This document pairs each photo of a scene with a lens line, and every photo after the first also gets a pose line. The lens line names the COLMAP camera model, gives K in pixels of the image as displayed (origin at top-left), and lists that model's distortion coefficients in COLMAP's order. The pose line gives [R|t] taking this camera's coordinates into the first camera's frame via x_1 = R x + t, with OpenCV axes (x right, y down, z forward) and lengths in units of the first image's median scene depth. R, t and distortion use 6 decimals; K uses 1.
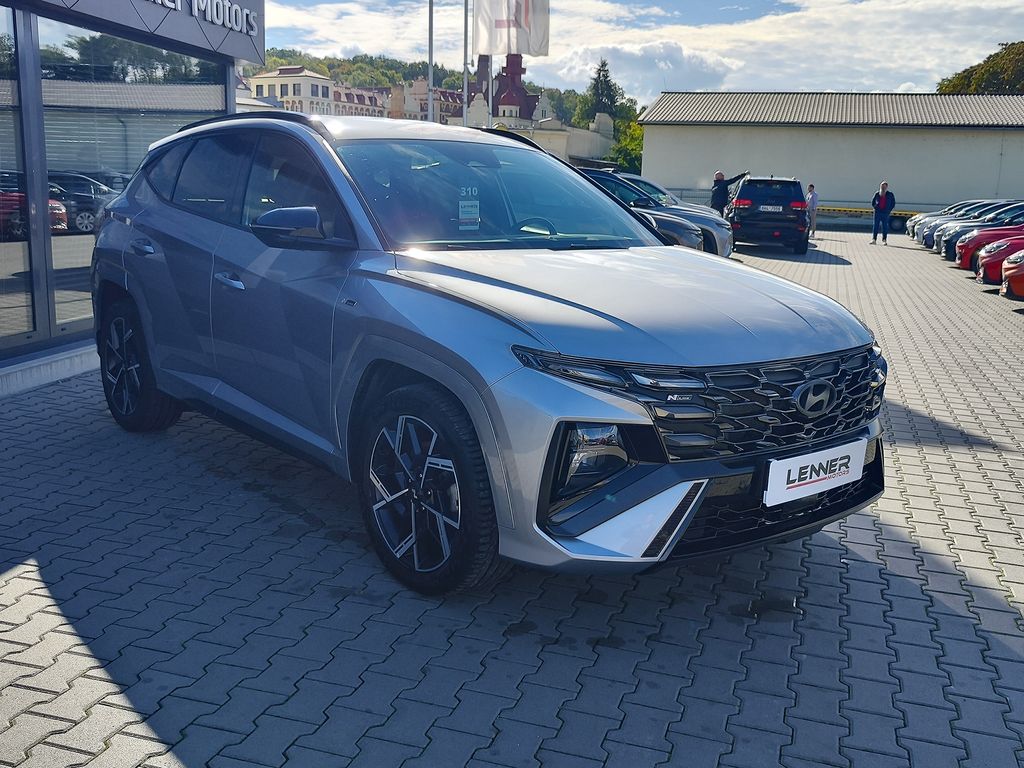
lens RADIAL K [[993.9, 0, 512.0], [0, 993.9, 384.0], [0, 0, 1]] dist [0.059010, -0.150985]
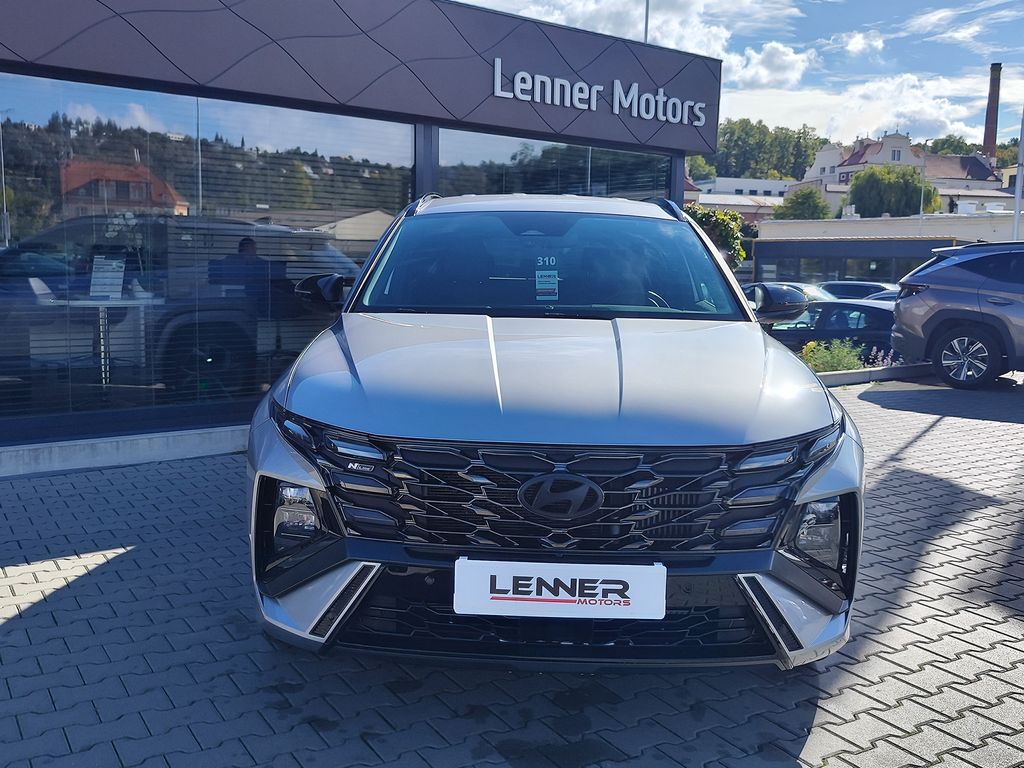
lens RADIAL K [[993.9, 0, 512.0], [0, 993.9, 384.0], [0, 0, 1]] dist [0.059010, -0.150985]
pose [[0.759077, 0.064590, -0.647789, 0.794089], [-0.124799, 0.991048, -0.047423, -0.033243], [0.638927, 0.116841, 0.760342, 0.356467]]
